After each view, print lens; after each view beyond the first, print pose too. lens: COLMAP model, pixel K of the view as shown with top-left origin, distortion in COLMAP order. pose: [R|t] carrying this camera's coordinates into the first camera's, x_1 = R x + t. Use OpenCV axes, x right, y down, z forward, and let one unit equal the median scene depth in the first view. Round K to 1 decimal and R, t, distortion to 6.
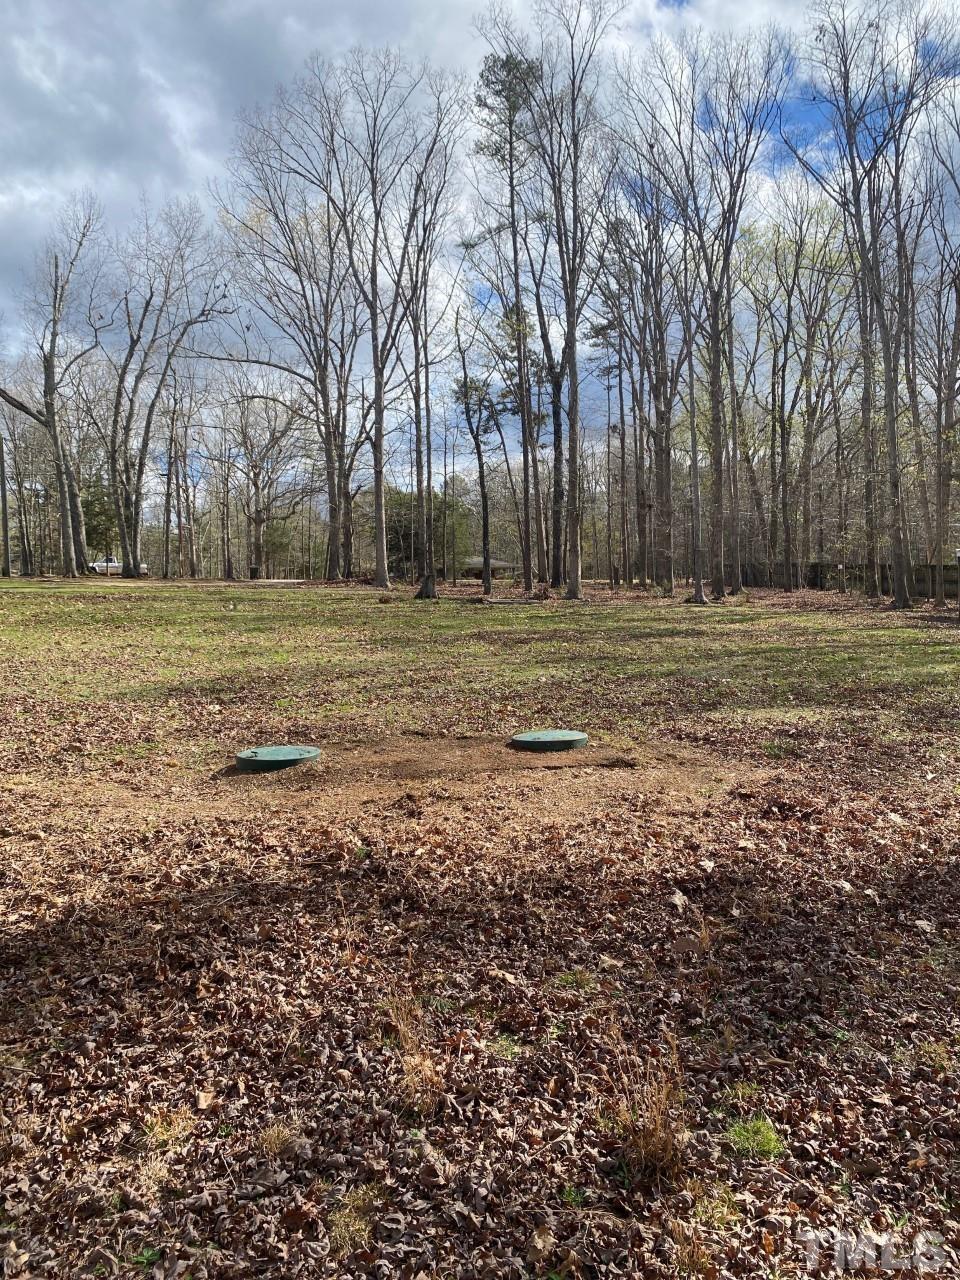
lens RADIAL K [[1004.4, 0, 475.9], [0, 1004.4, 644.4], [0, 0, 1]] dist [0.033993, -0.014074]
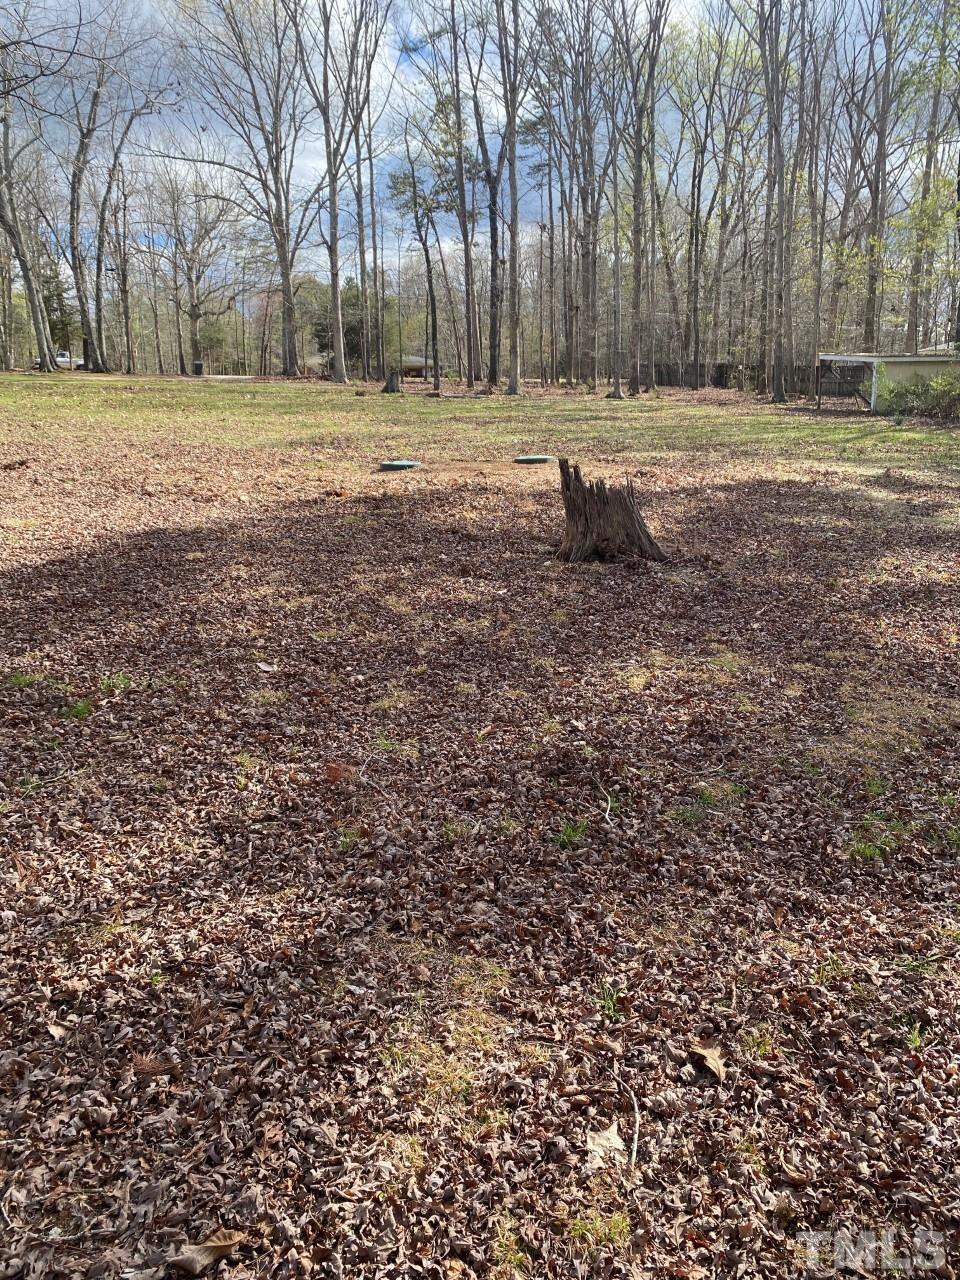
lens RADIAL K [[1004.4, 0, 487.5], [0, 1004.4, 640.9], [0, 0, 1]] dist [0.033993, -0.014074]
pose [[0.995950, -0.017128, 0.088263, -0.026507], [0.000146, 0.981993, 0.188915, 0.009817], [-0.089910, -0.188137, 0.978019, -0.131260]]
